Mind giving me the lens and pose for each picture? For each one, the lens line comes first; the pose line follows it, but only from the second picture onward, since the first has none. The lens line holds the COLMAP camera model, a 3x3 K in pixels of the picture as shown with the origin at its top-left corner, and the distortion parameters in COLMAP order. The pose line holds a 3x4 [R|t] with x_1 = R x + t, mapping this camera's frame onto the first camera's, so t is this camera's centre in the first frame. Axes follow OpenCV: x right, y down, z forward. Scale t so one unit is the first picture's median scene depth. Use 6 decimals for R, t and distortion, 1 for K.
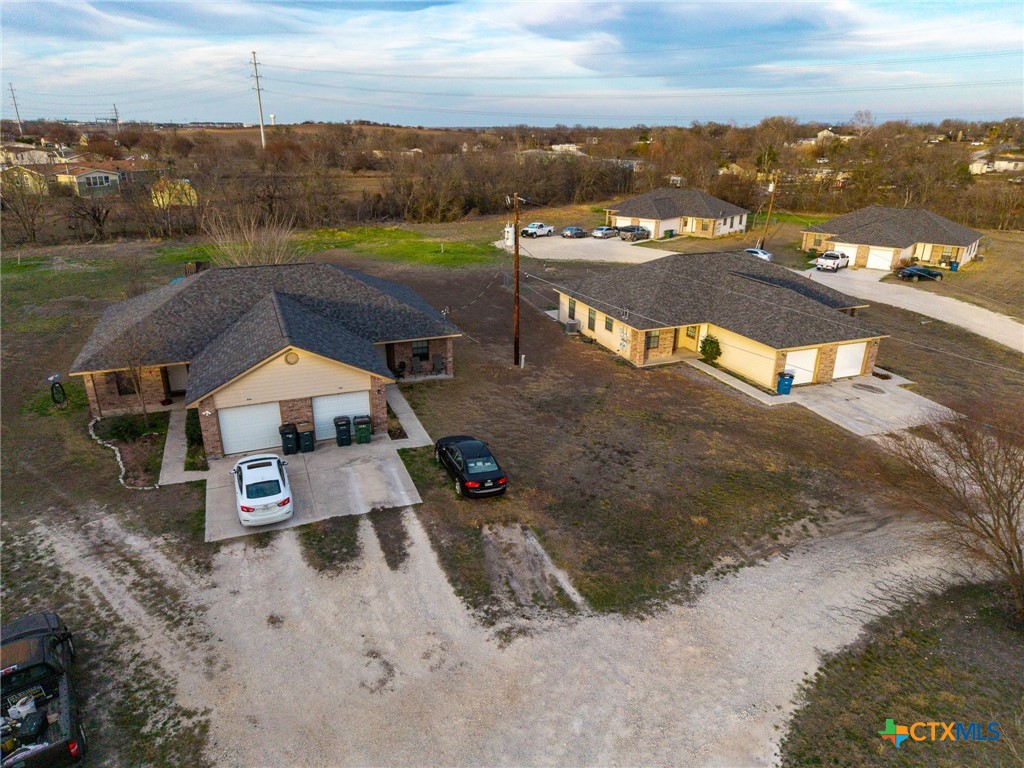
lens RADIAL K [[717.3, 0, 506.6], [0, 717.3, 387.0], [0, 0, 1]] dist [0.008295, -0.003536]
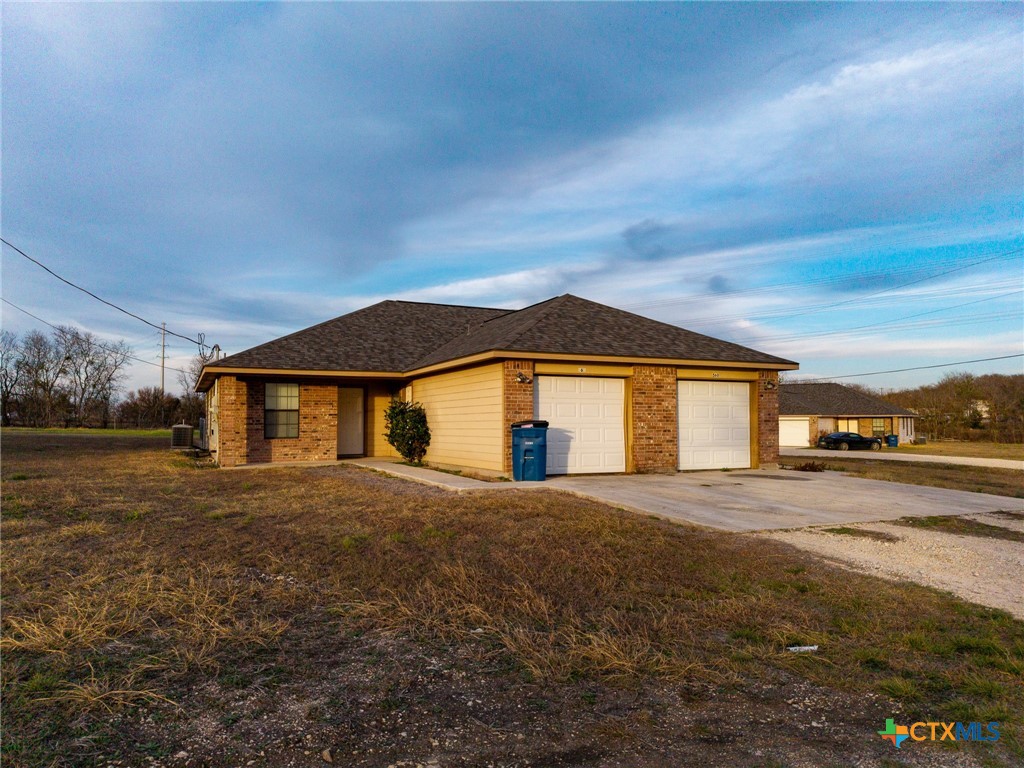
lens RADIAL K [[717.3, 0, 514.5], [0, 717.3, 384.4], [0, 0, 1]] dist [0.008295, -0.003536]
pose [[0.996402, -0.005789, 0.084558, 0.306245], [0.038648, 0.918939, -0.392501, 0.091827], [-0.075432, 0.394357, 0.915856, 0.581209]]
